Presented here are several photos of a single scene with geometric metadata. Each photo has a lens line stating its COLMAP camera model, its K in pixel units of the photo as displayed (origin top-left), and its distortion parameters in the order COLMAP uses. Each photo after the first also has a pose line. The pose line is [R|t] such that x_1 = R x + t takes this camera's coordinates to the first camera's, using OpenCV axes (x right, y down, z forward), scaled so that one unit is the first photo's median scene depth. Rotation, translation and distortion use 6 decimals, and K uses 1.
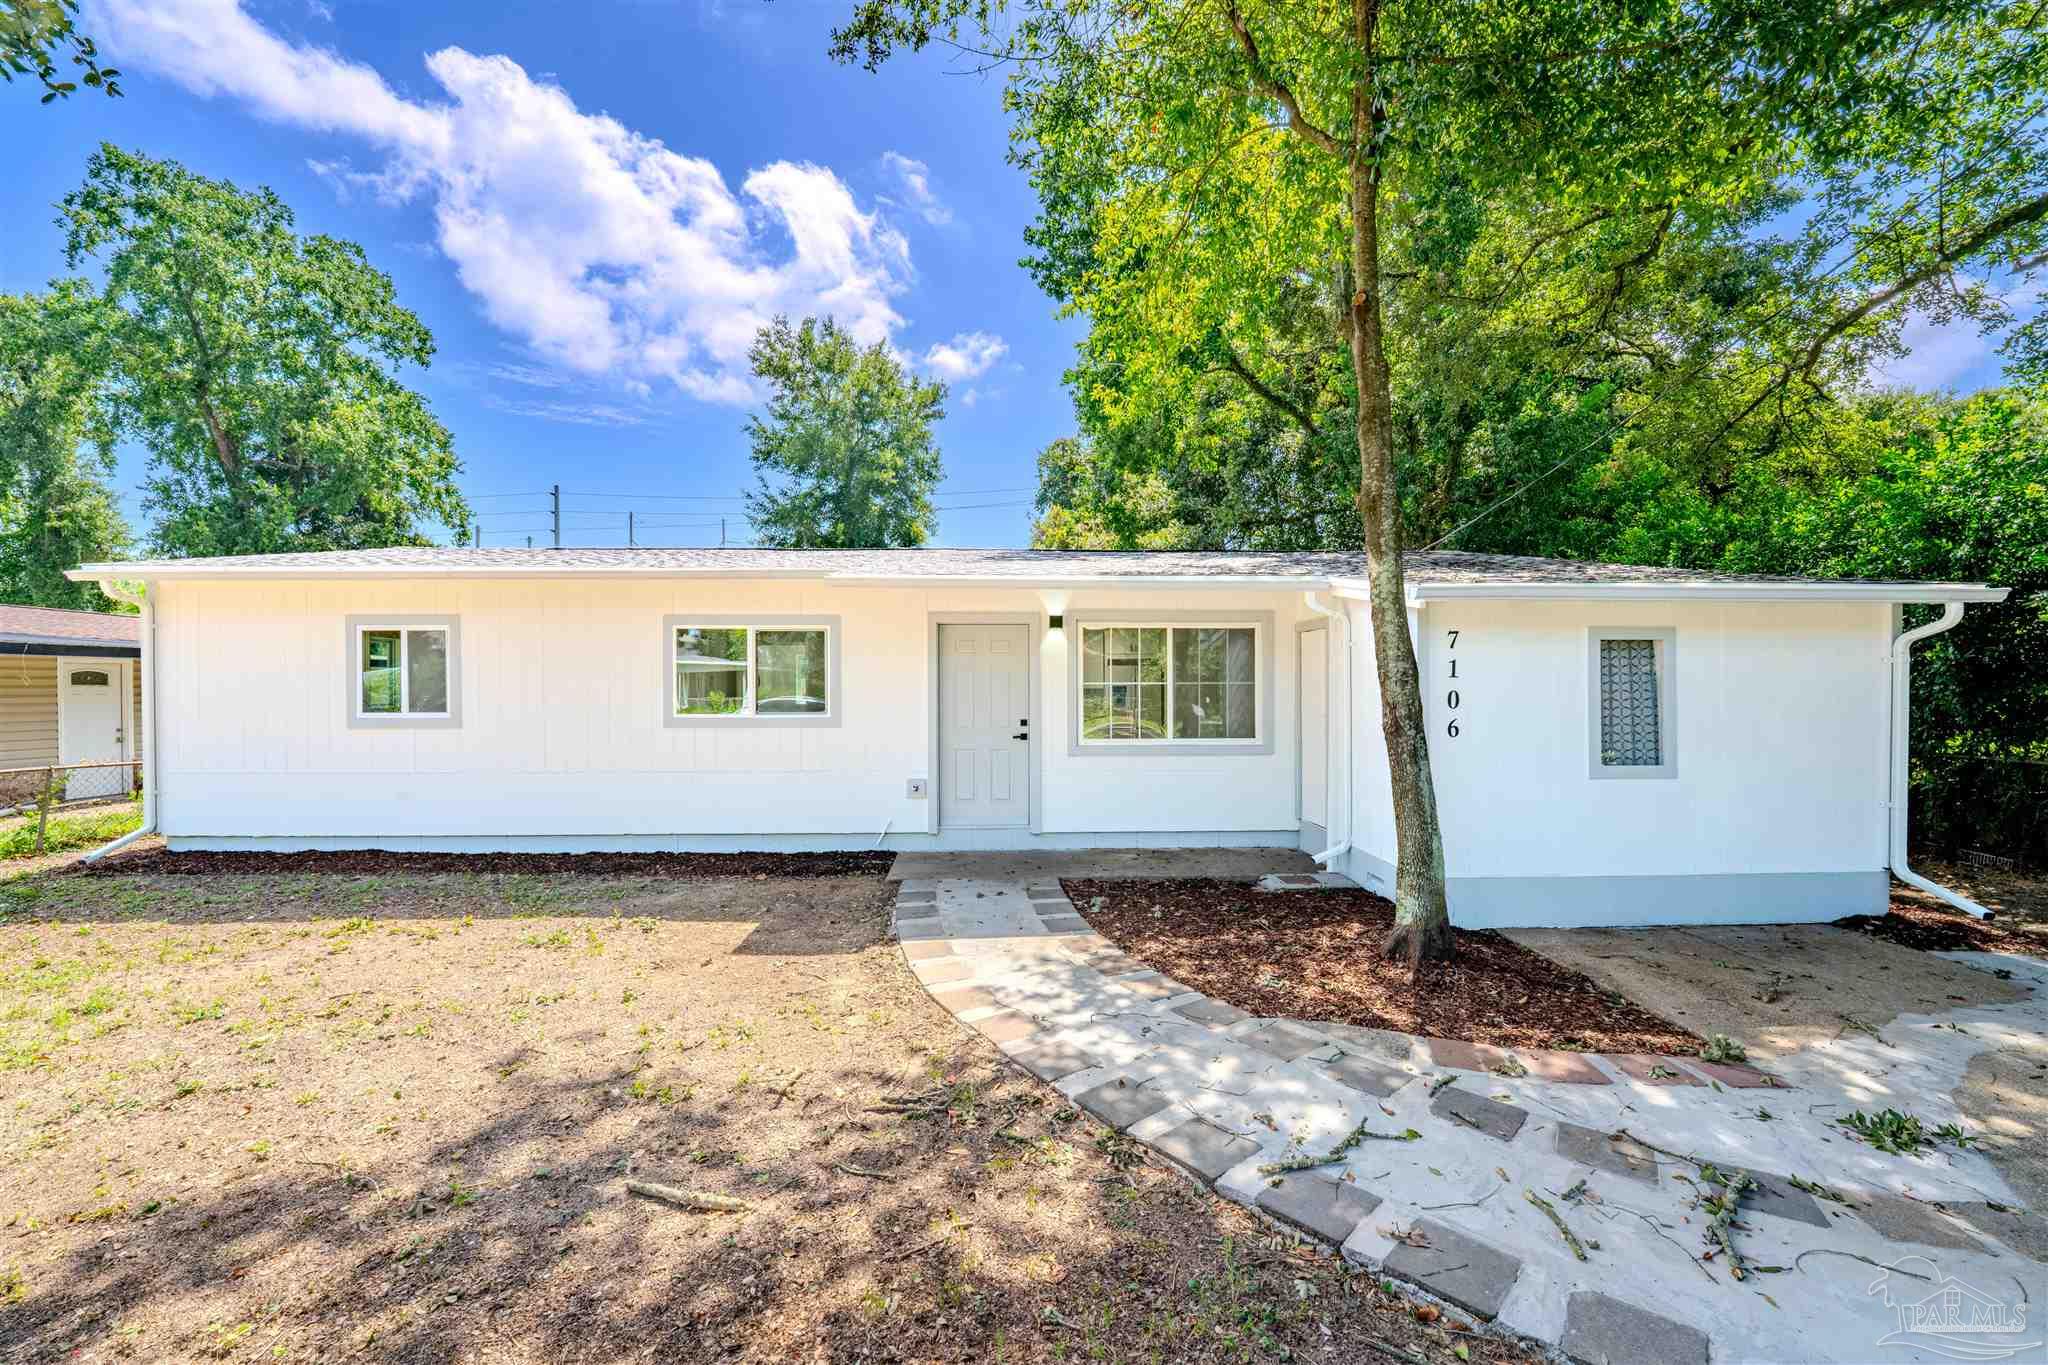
lens RADIAL K [[832.3, 0, 1023.7], [0, 832.3, 688.9], [0, 0, 1]] dist [-0.011168, -0.000321]
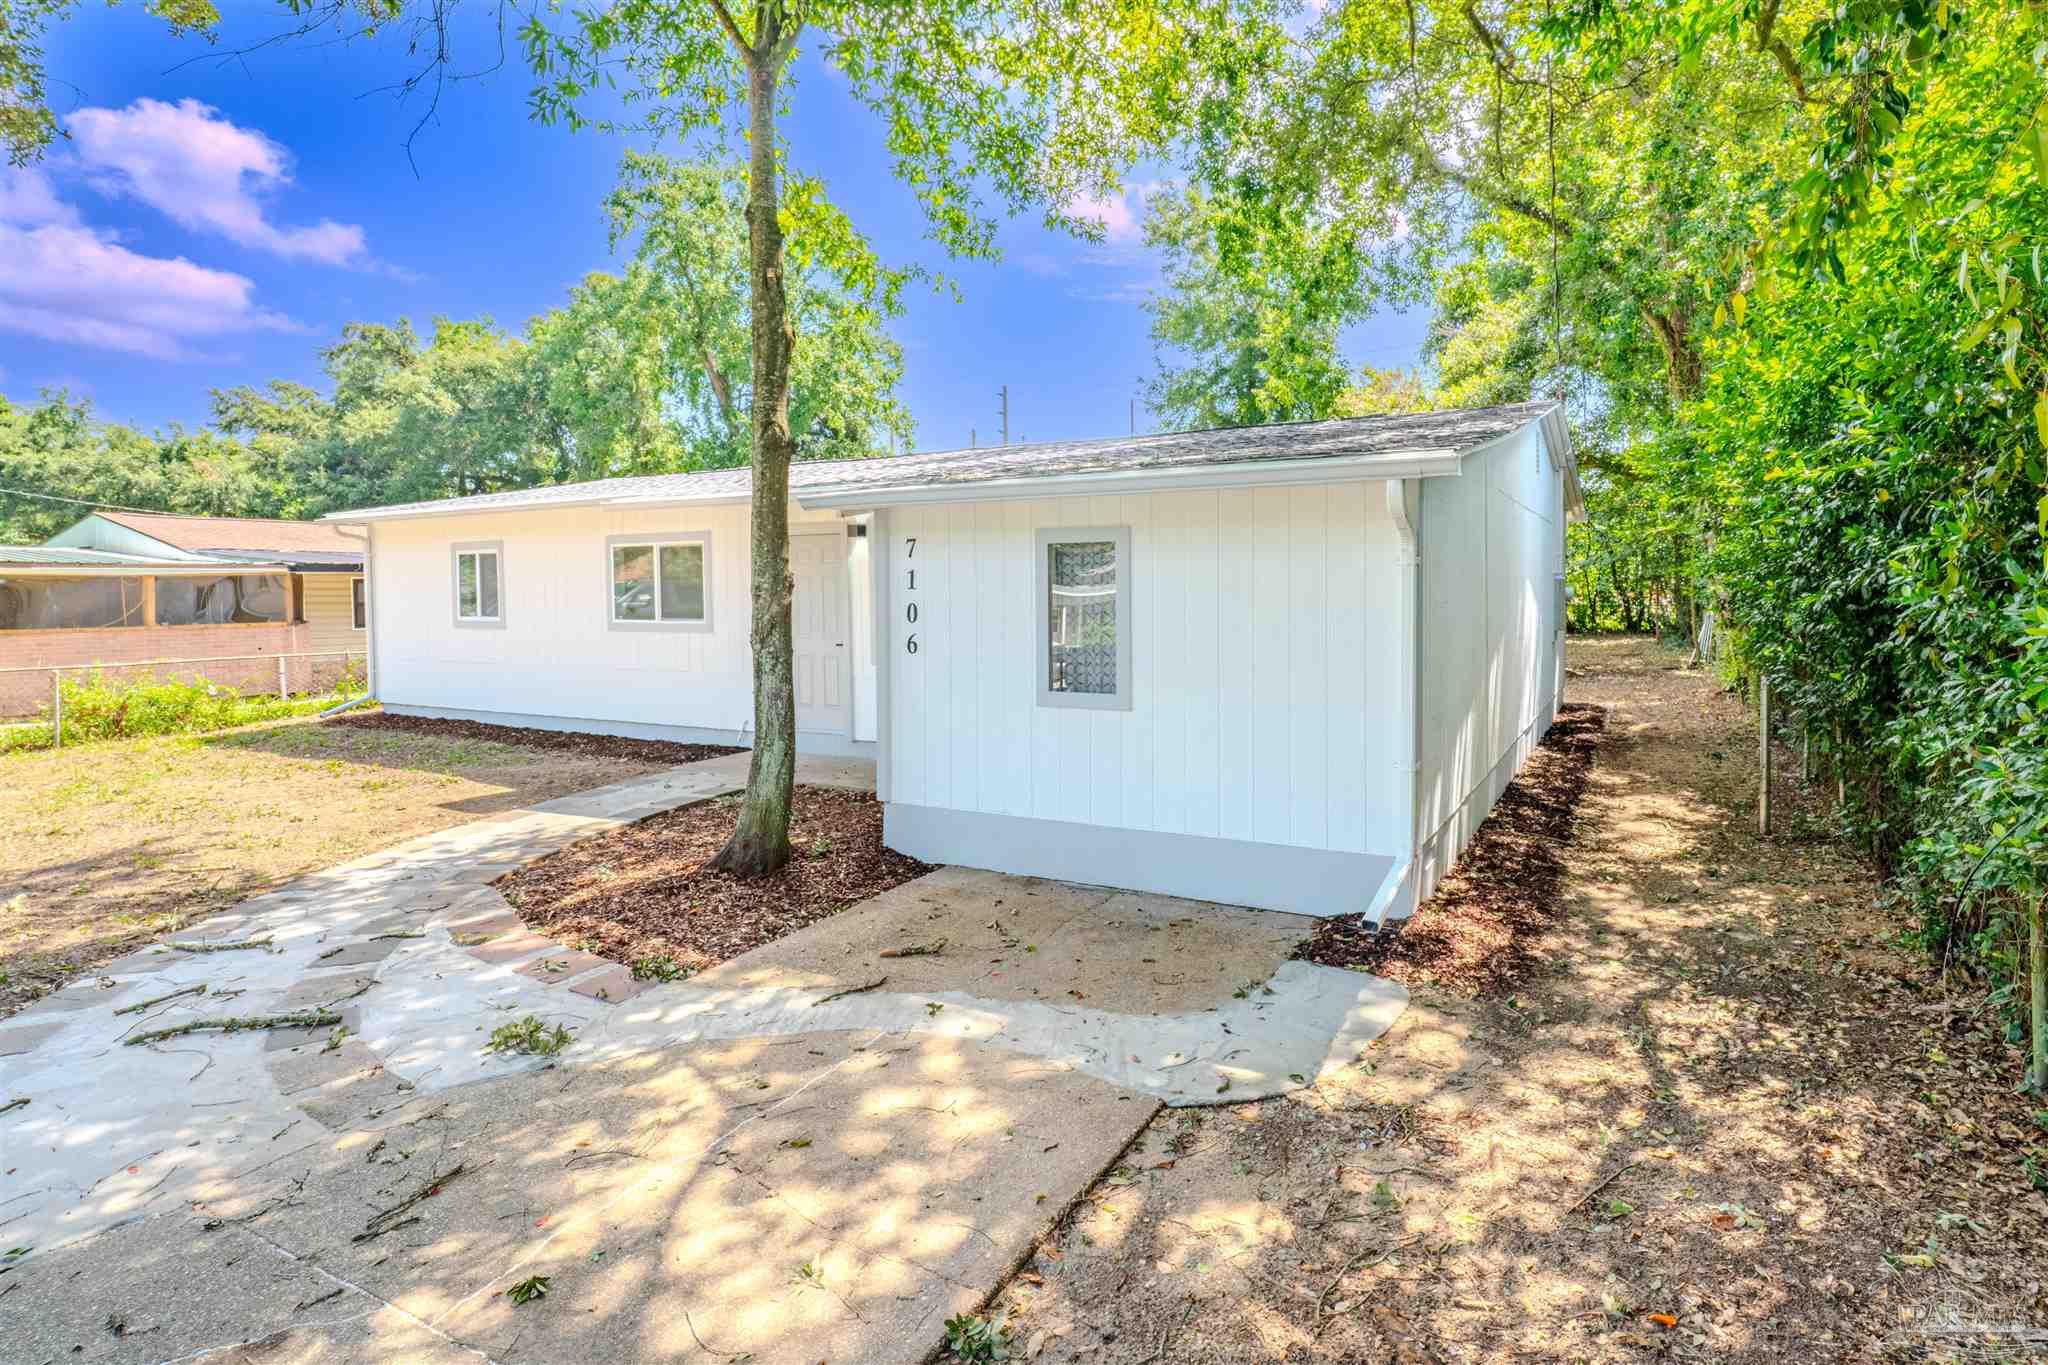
lens RADIAL K [[959.3, 0, 1023.7], [0, 959.3, 601.7], [0, 0, 1]] dist [0.002670, 0.000257]
pose [[0.876711, -0.000060, -0.481018, 1.142929], [0.006591, 0.999908, 0.011887, -0.011717], [0.480973, -0.013591, 0.876630, 0.120395]]
